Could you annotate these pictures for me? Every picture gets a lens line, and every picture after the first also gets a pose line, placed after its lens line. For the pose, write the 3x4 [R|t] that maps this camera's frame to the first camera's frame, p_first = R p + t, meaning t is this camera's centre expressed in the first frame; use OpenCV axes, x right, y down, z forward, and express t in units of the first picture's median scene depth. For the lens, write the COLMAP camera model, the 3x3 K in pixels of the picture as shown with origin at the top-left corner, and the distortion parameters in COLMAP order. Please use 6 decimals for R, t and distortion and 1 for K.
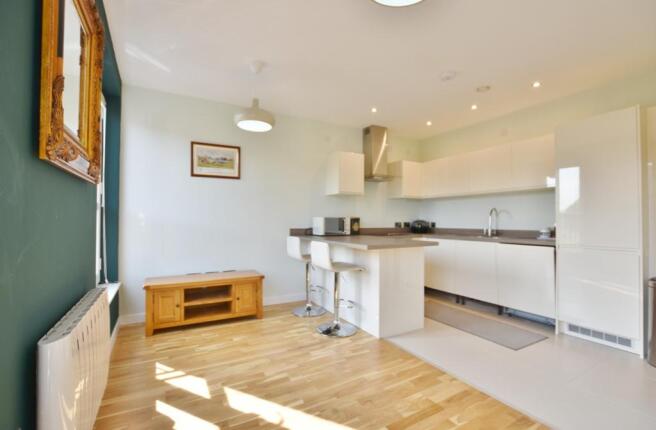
lens RADIAL K [[299.7, 0, 330.0], [0, 299.7, 218.0], [0, 0, 1]] dist [-0.004366, -0.000488]
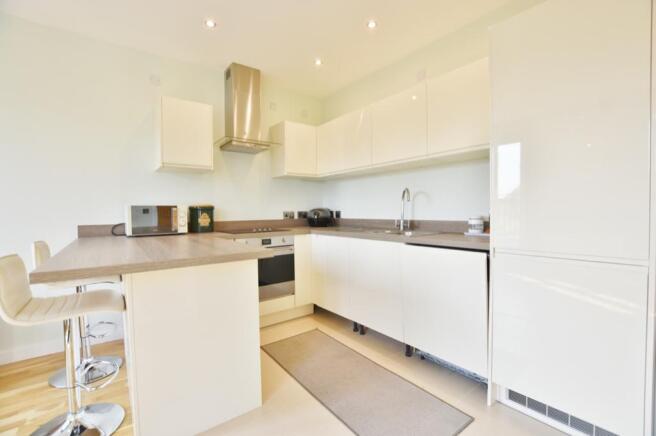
lens RADIAL K [[294.9, 0, 328.0], [0, 294.9, 218.0], [0, 0, 1]] dist [-0.017837, -0.000336]
pose [[0.992402, -0.017942, 0.121726, 0.279965], [0.013802, 0.999300, 0.034769, 0.007259], [-0.122264, -0.032825, 0.991955, 0.354914]]
